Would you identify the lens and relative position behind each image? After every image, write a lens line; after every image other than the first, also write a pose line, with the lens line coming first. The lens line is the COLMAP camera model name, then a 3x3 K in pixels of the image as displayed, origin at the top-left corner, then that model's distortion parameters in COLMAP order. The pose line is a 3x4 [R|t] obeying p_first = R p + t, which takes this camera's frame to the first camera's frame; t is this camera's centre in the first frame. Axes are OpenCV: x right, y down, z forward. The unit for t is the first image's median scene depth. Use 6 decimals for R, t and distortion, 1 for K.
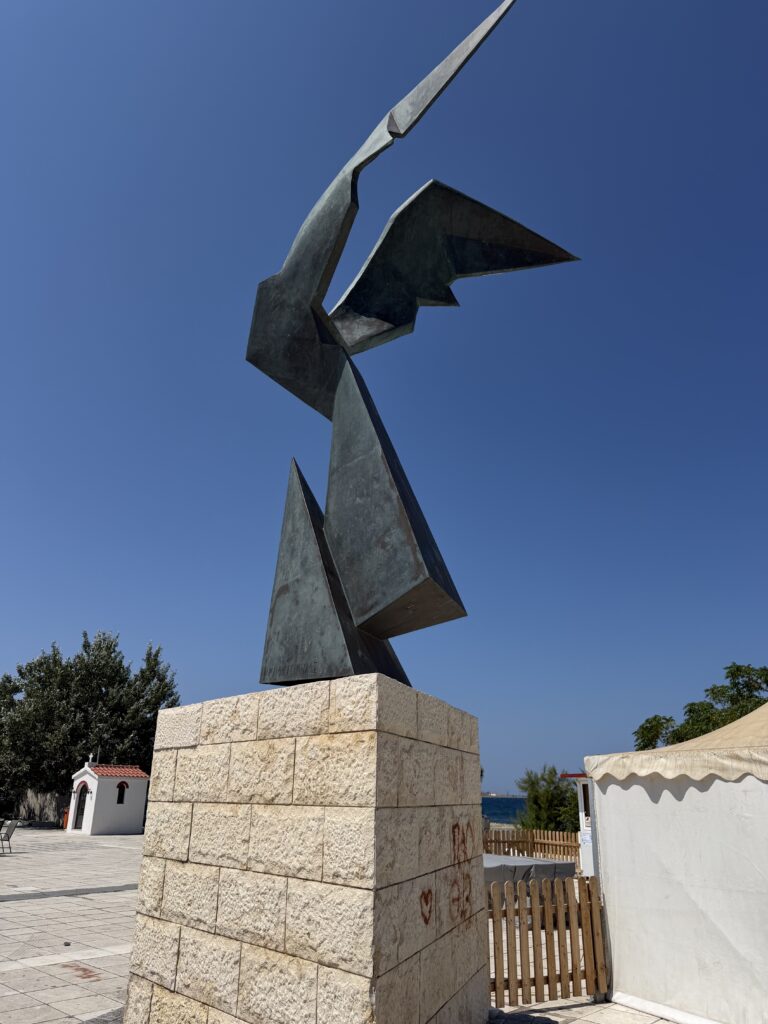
lens RADIAL K [[721.4, 0, 384.9], [0, 721.4, 520.8], [0, 0, 1]] dist [0.034817, -0.031135]
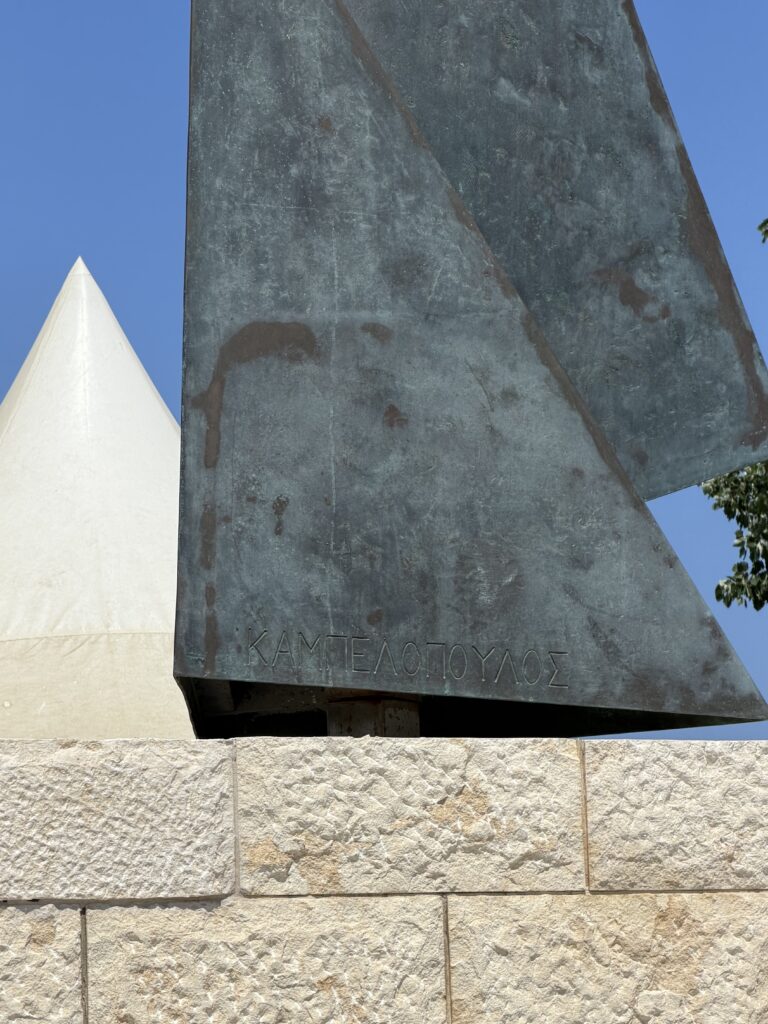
lens RADIAL K [[4005.3, 0, 383.2], [0, 4005.3, 512.9], [0, 0, 1]] dist [0.181831, 0.000000]
pose [[0.282381, 0.119794, 0.951793, -1.686819], [-0.303124, 0.952481, -0.029949, 0.210311], [-0.910152, -0.280054, 0.305275, 0.561850]]
